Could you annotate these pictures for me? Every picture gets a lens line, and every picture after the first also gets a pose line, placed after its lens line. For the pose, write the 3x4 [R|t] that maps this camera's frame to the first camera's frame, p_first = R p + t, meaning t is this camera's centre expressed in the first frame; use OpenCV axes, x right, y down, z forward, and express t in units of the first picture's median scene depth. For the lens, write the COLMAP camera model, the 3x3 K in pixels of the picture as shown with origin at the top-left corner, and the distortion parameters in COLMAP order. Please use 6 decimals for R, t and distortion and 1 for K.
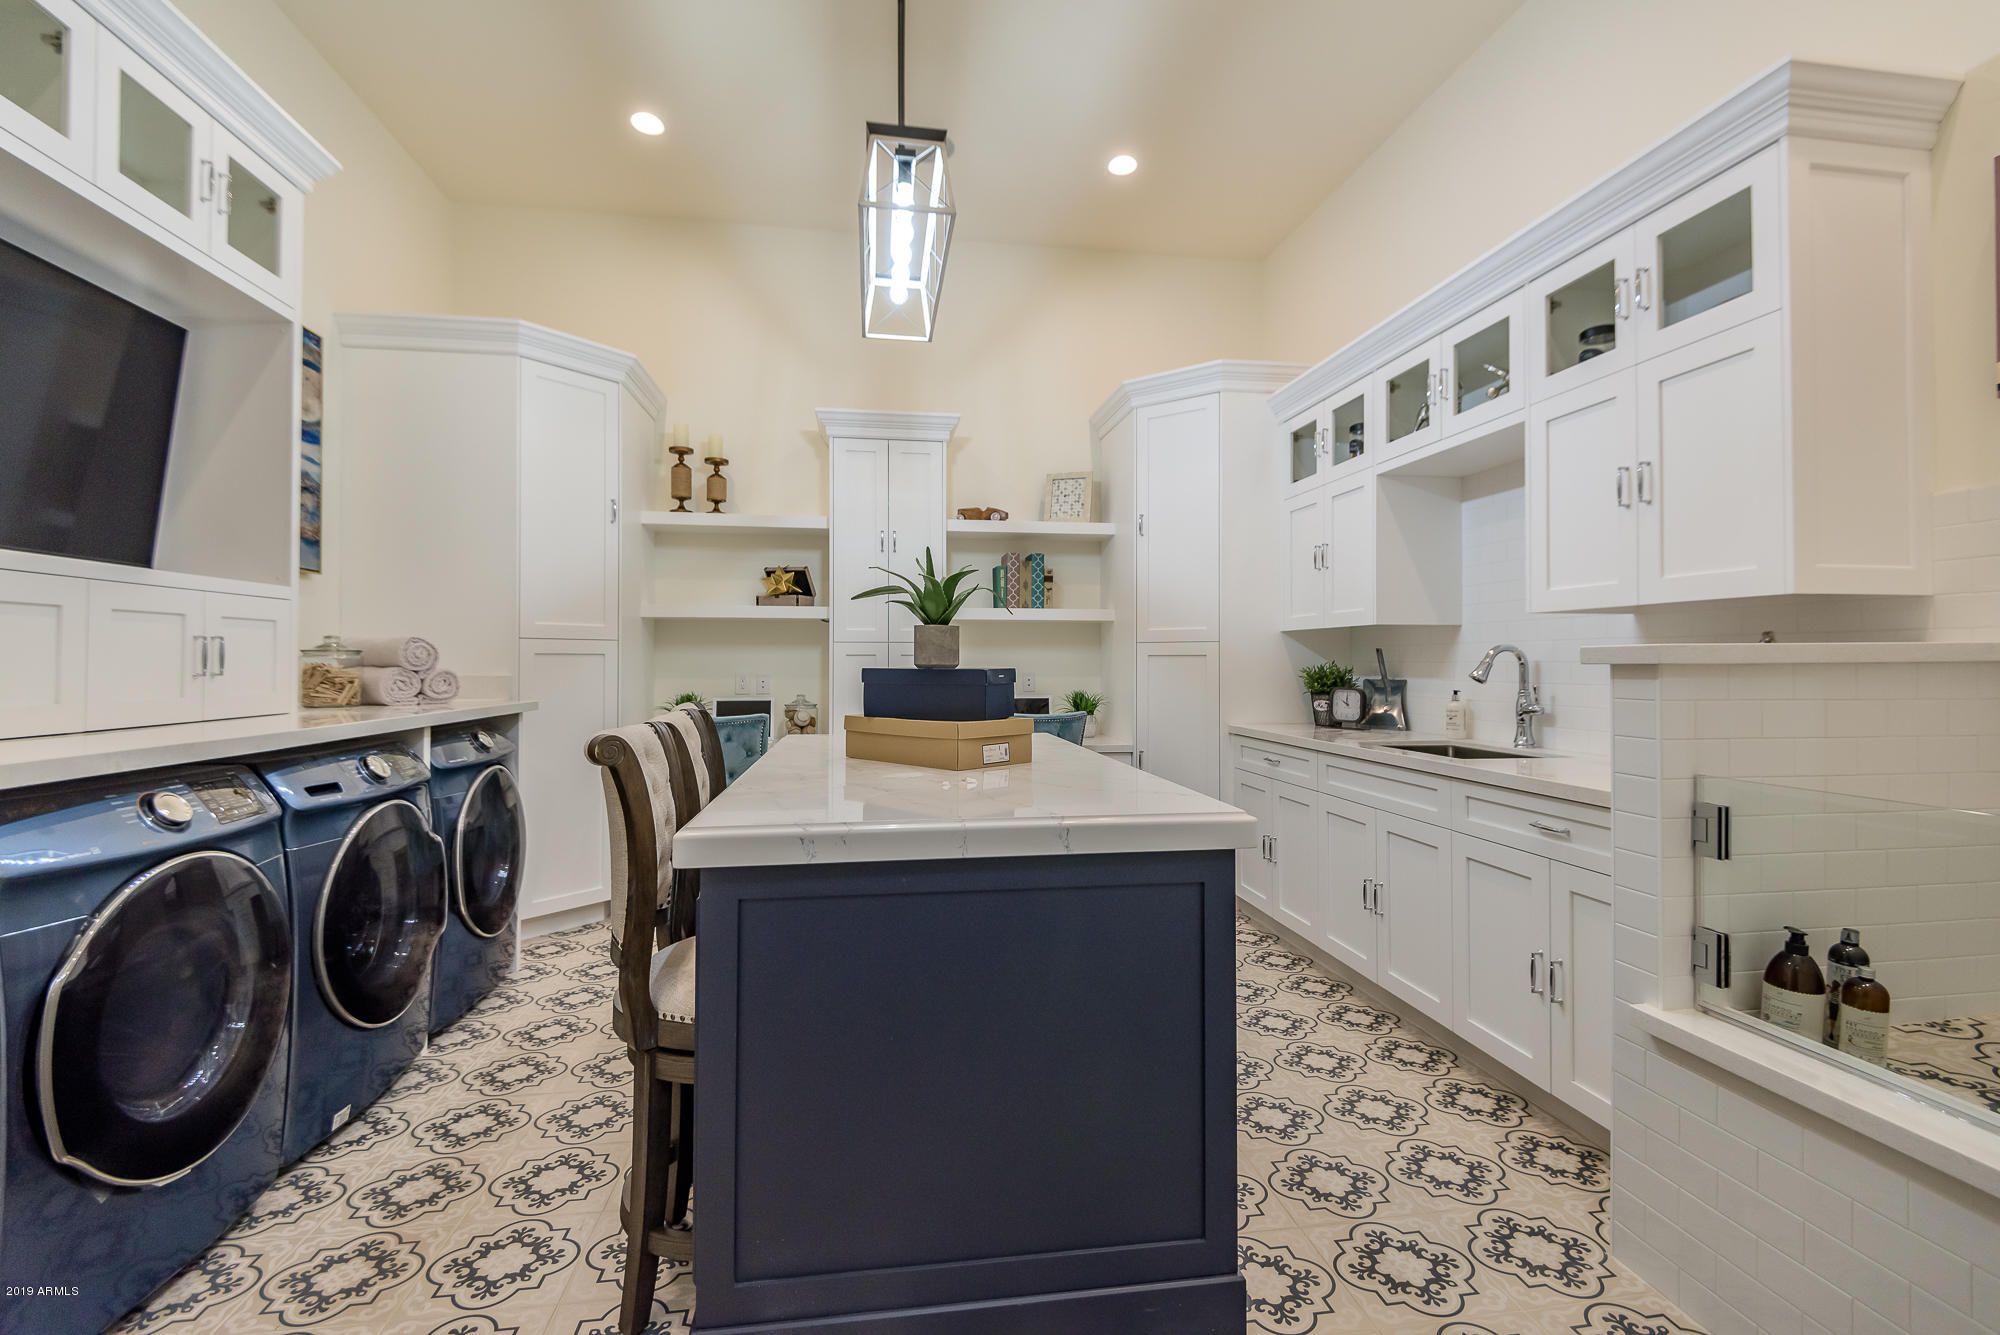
lens RADIAL K [[896.4, 0, 999.3], [0, 896.4, 659.3], [0, 0, 1]] dist [0.000711, -0.000197]
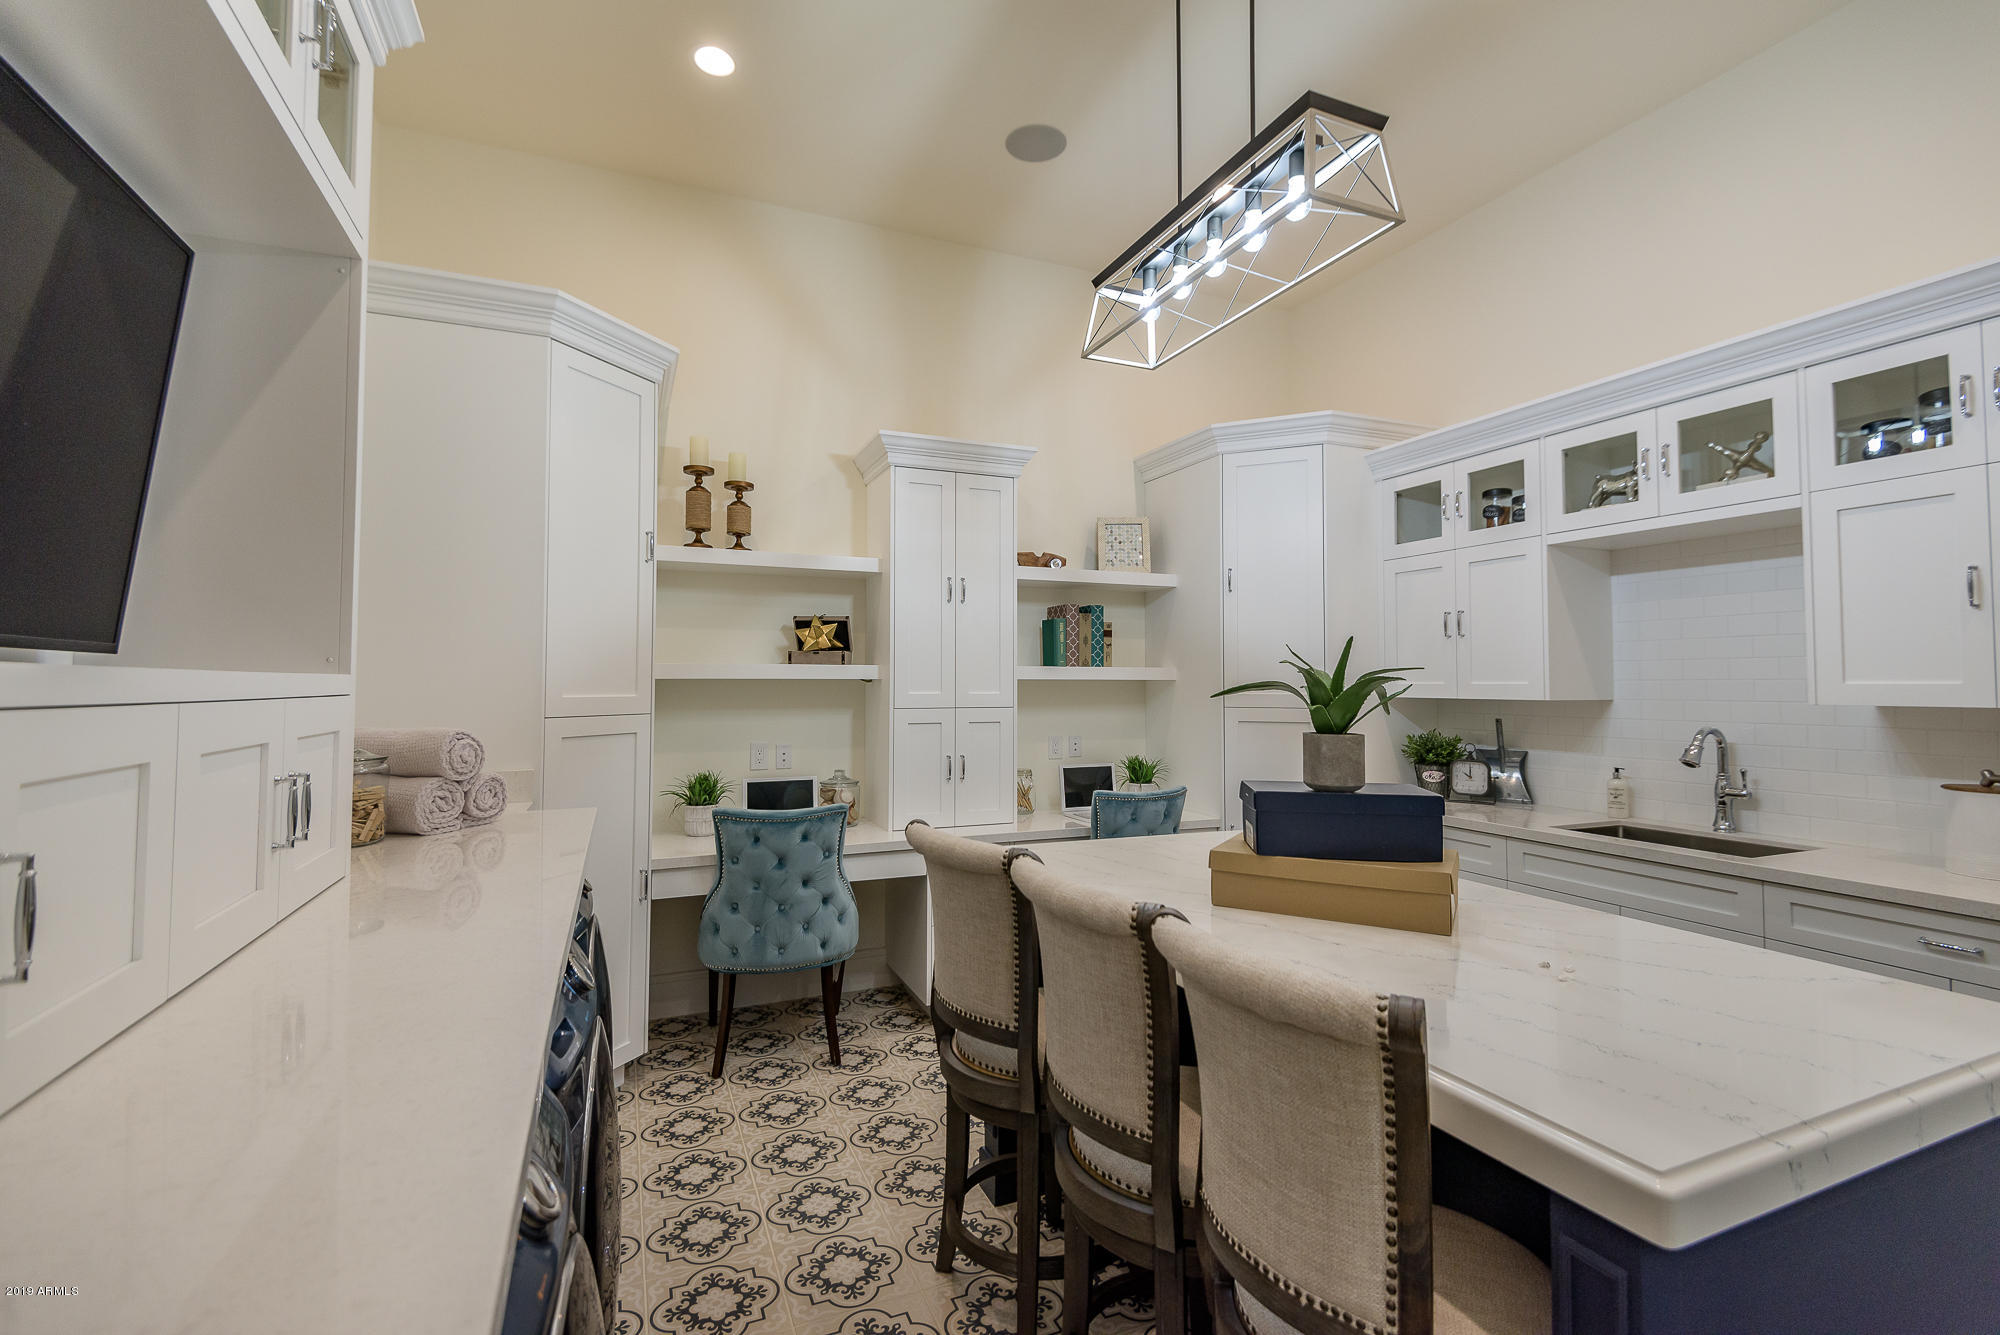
lens RADIAL K [[896.4, 0, 999.3], [0, 896.4, 659.3], [0, 0, 1]] dist [0.000711, -0.000197]
pose [[0.970267, 0.007252, 0.241929, -0.292453], [-0.001204, 0.999683, -0.025135, -0.044575], [-0.242035, 0.024096, 0.969968, 0.162059]]
